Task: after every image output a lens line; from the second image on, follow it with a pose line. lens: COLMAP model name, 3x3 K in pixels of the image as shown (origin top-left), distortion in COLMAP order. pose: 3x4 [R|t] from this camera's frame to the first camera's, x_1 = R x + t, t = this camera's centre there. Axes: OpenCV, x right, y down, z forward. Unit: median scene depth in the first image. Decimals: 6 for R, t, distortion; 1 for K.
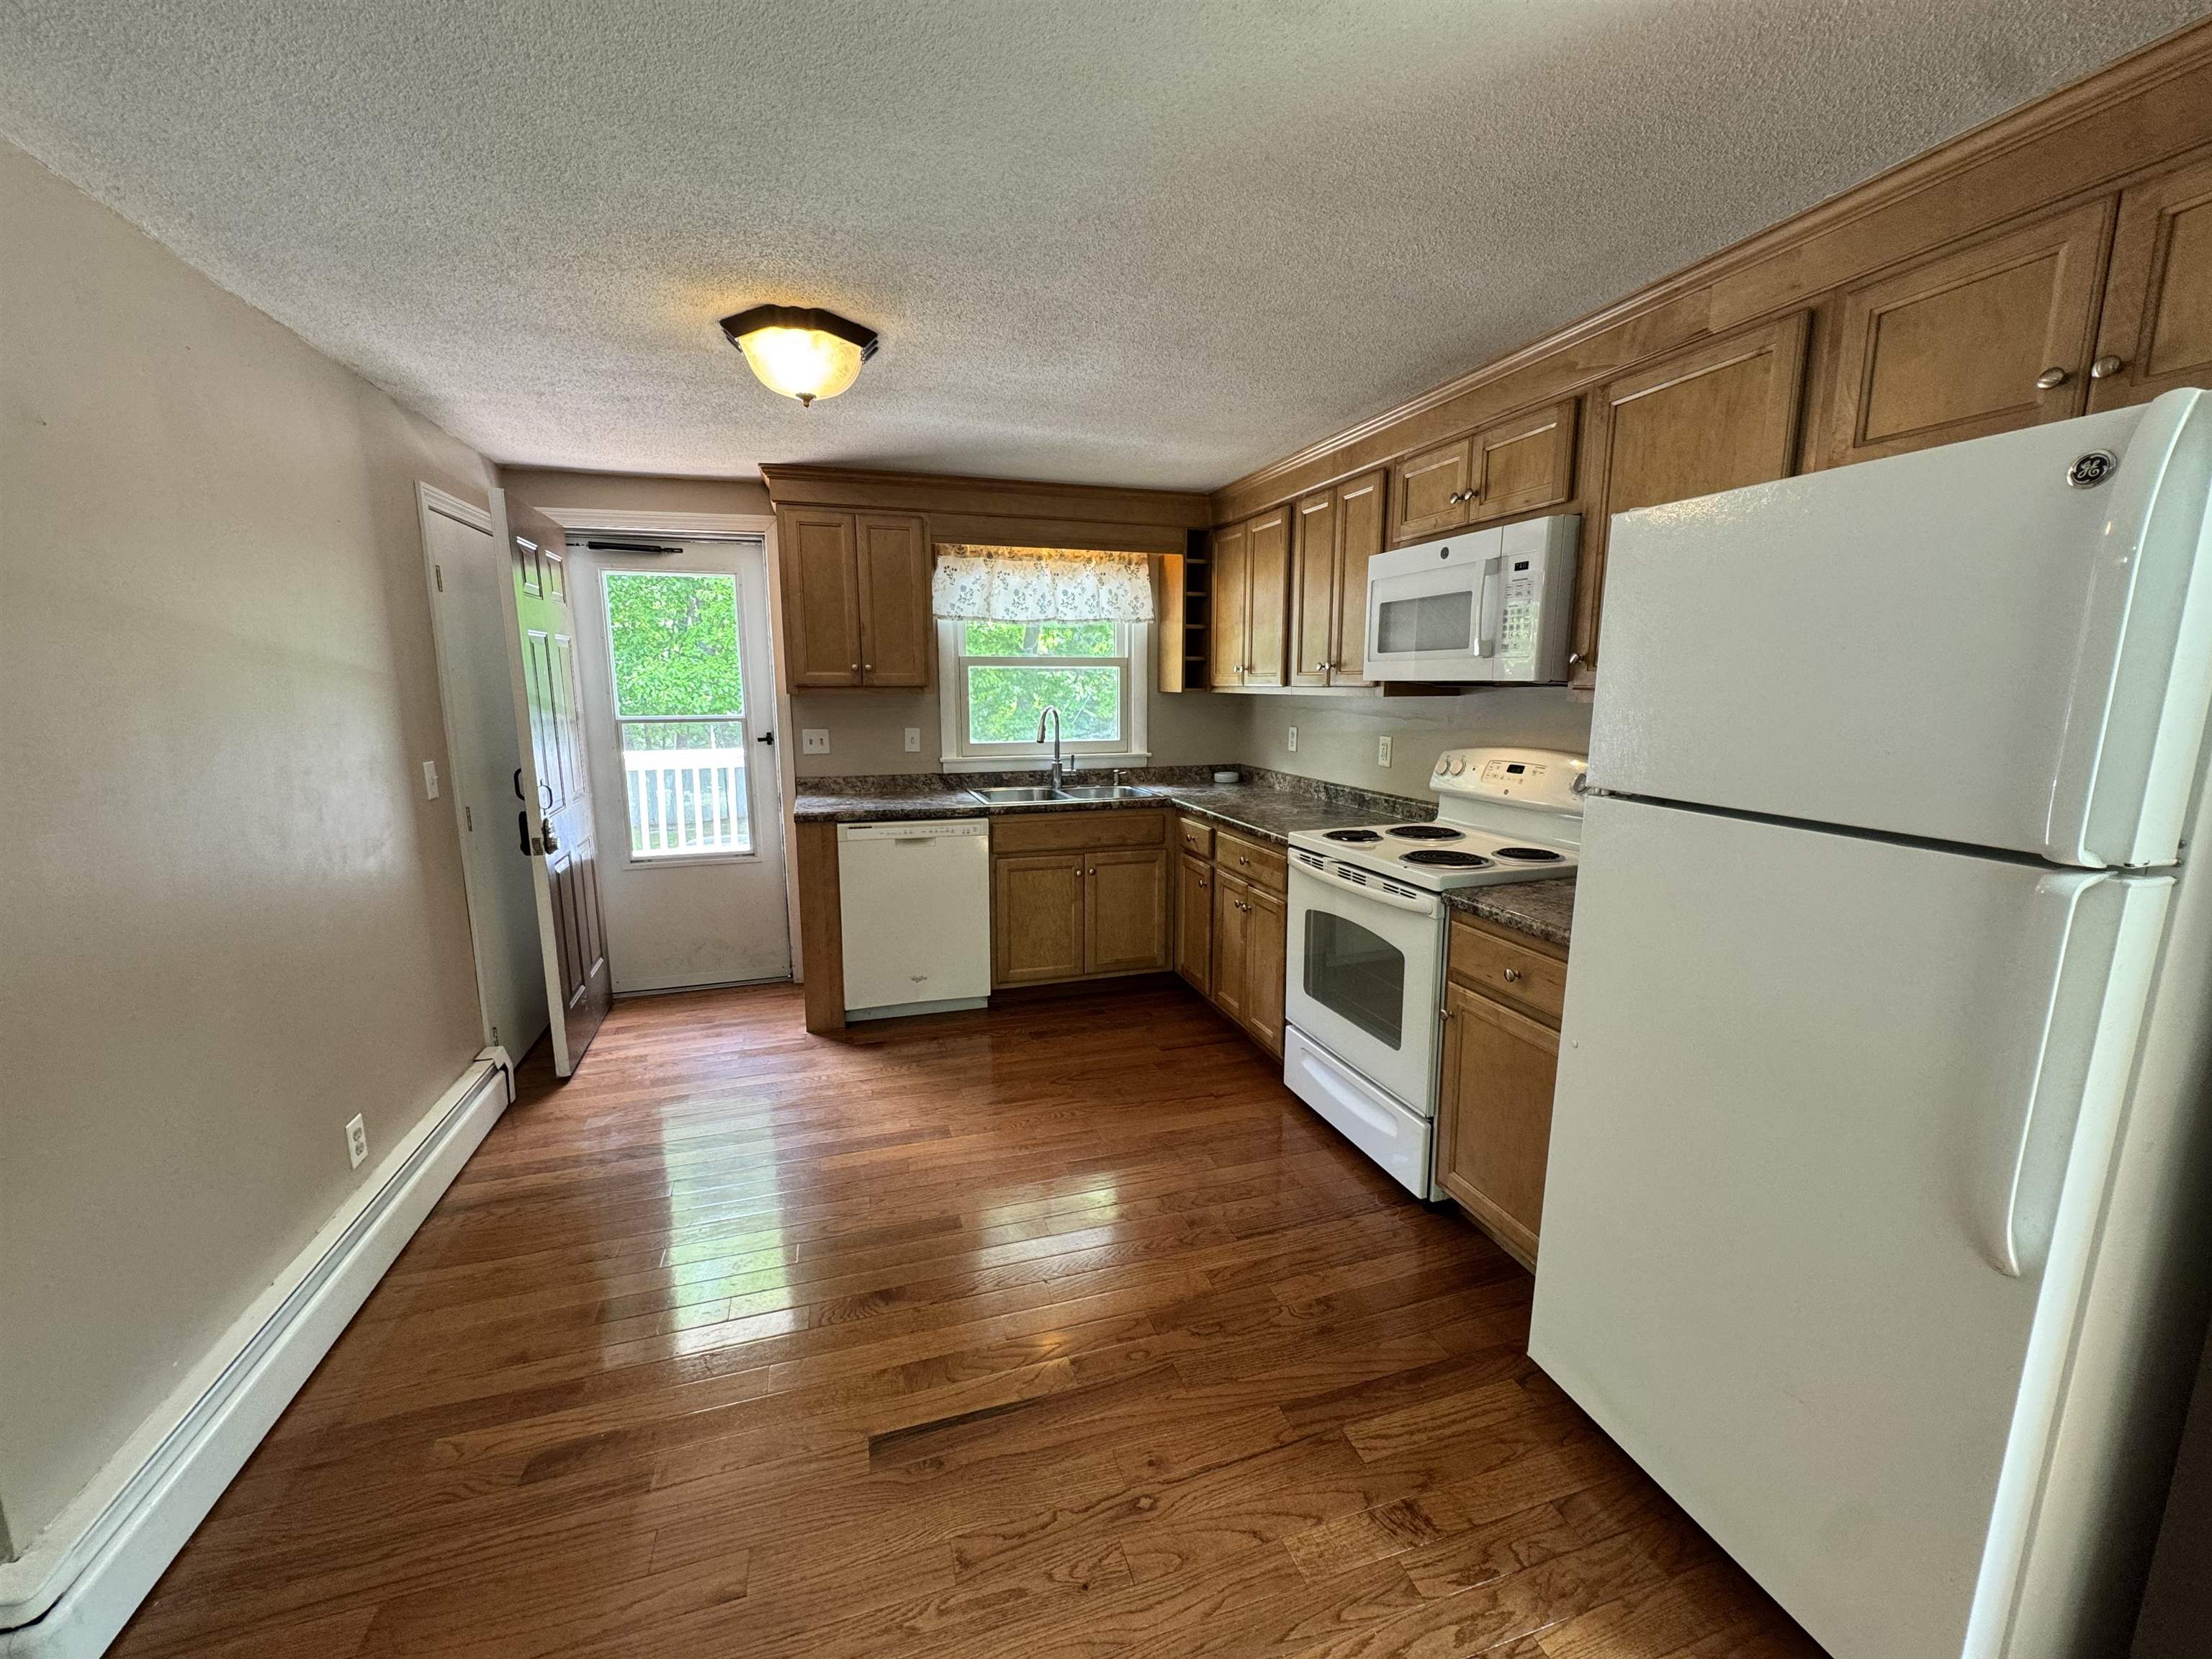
lens RADIAL K [[888.1, 0, 1102.1], [0, 888.1, 830.2], [0, 0, 1]] dist [-0.002442, 0.000093]
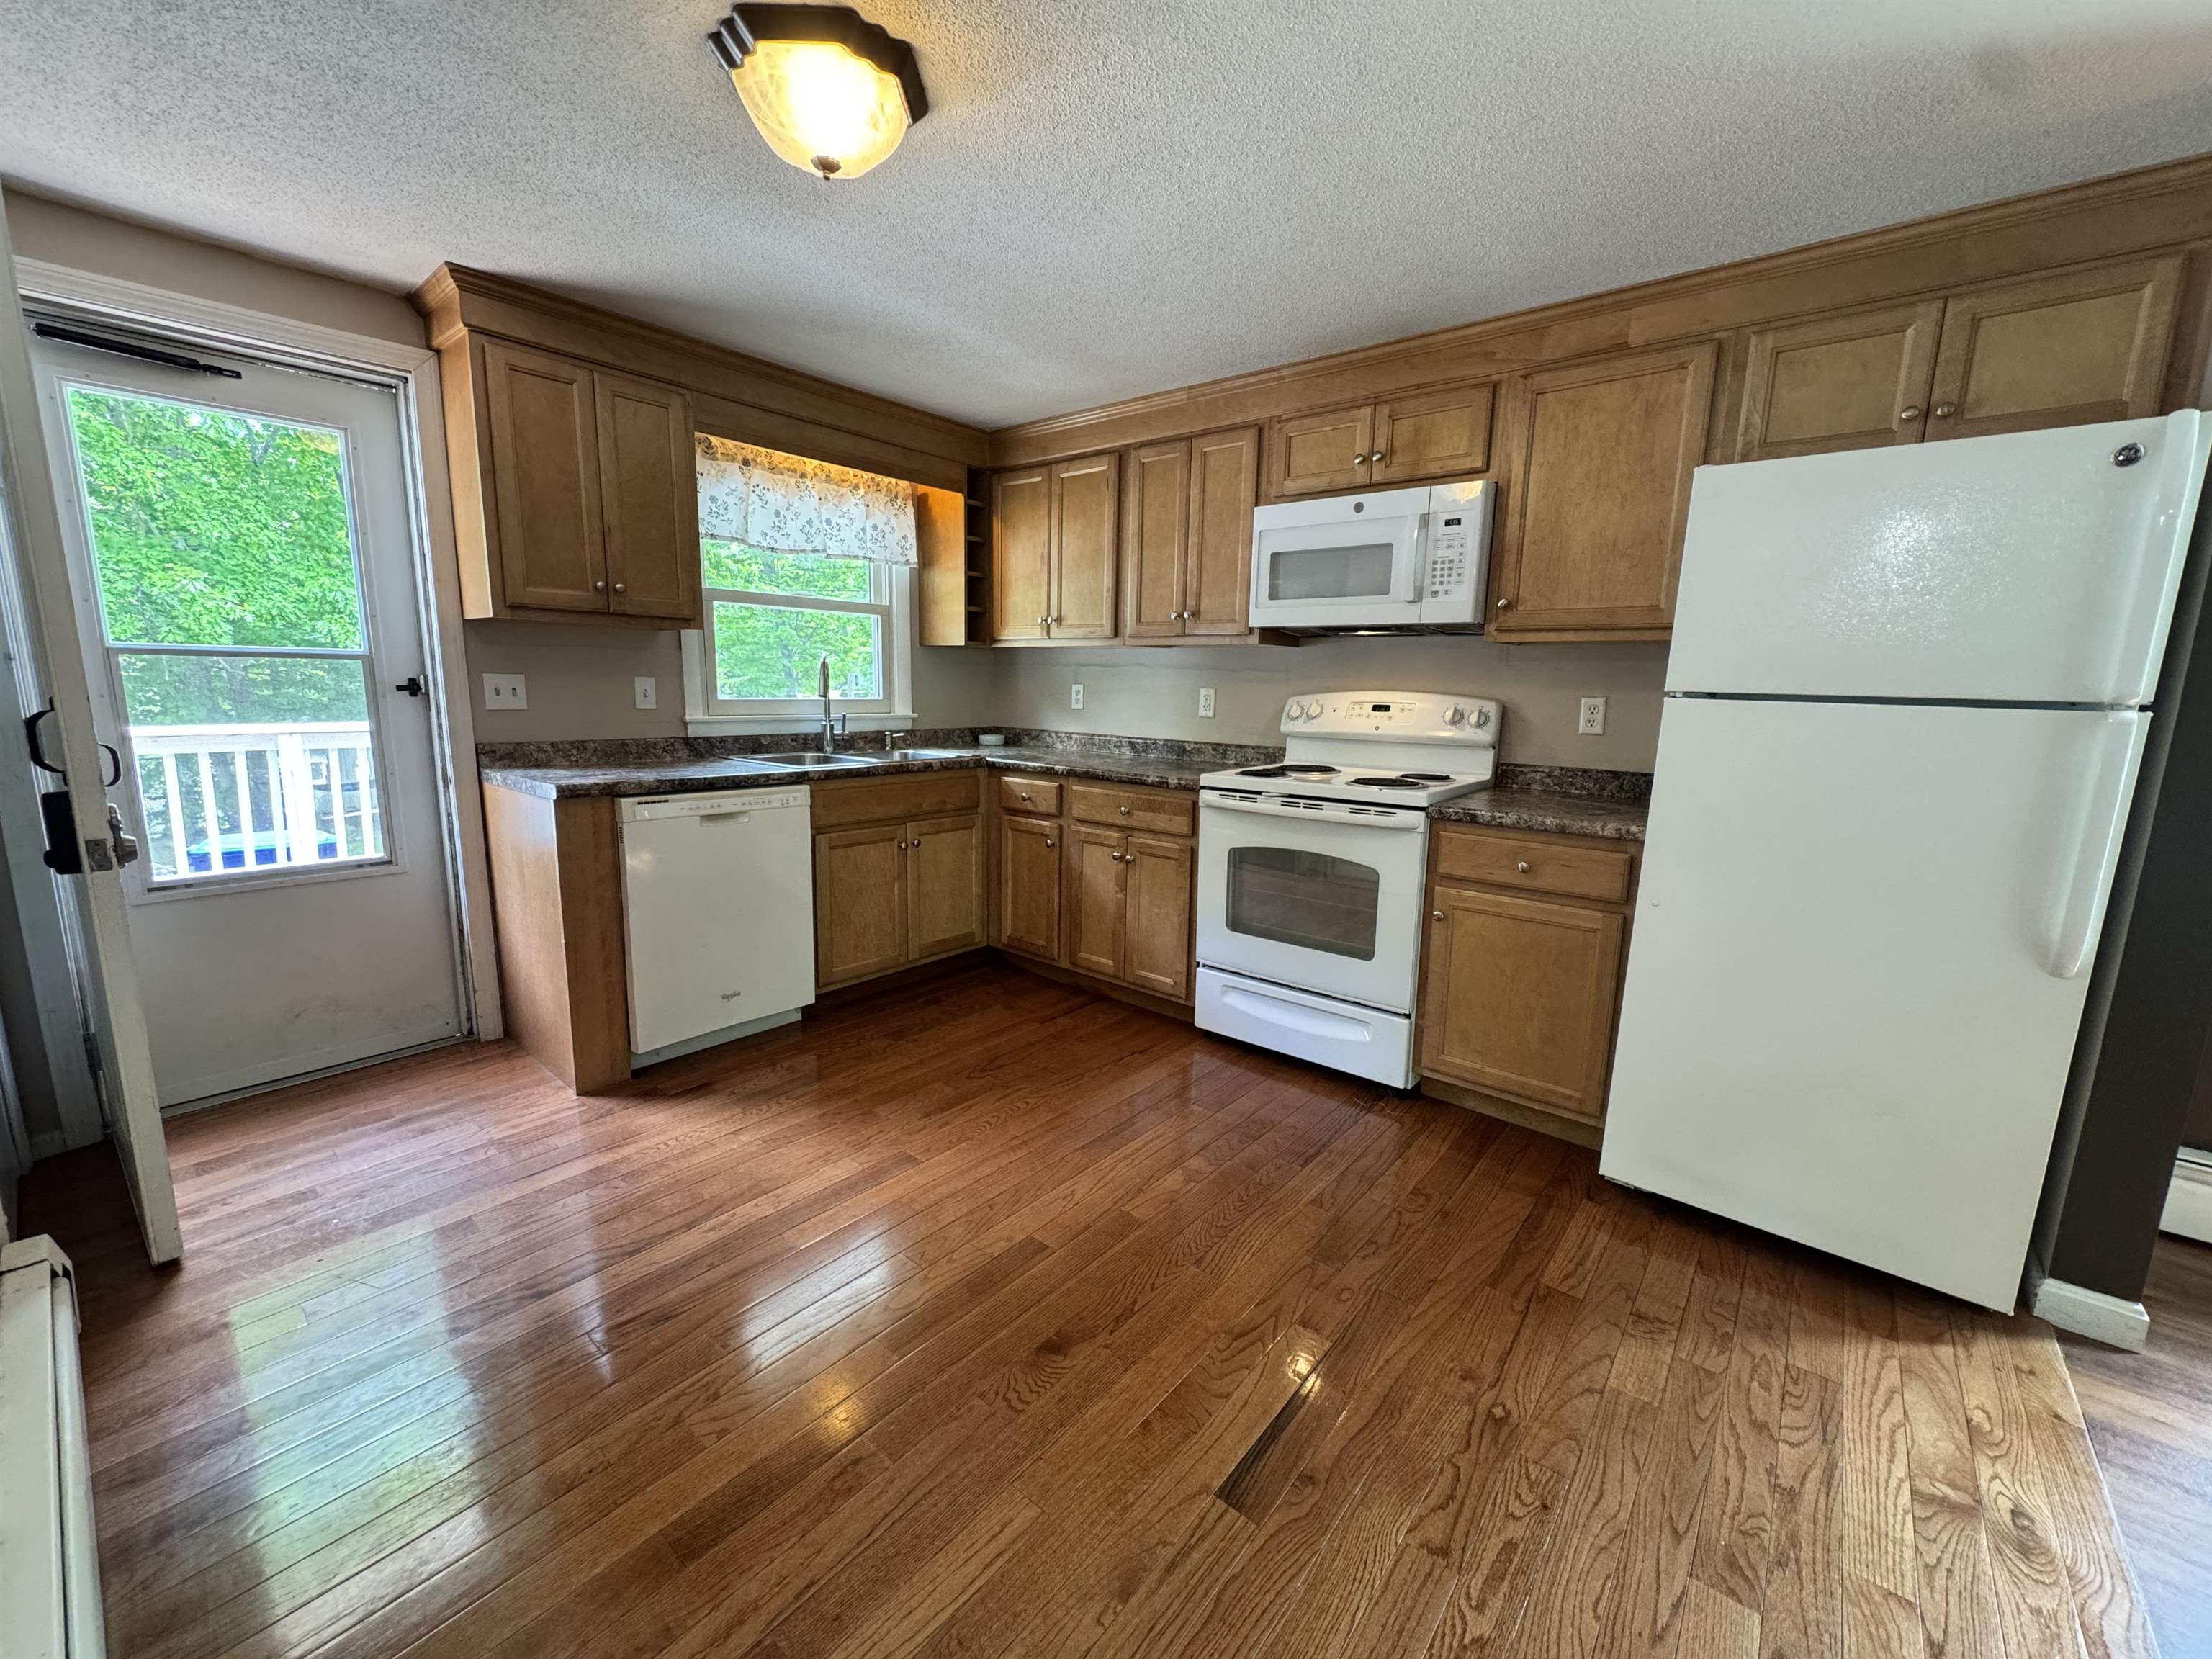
lens RADIAL K [[888.1, 0, 1105.2], [0, 888.1, 832.5], [0, 0, 1]] dist [-0.002442, 0.000093]
pose [[0.838368, -0.071785, 0.540357, -0.363534], [0.067487, 0.997333, 0.027786, 0.027576], [-0.540910, 0.013172, 0.840977, 0.181351]]
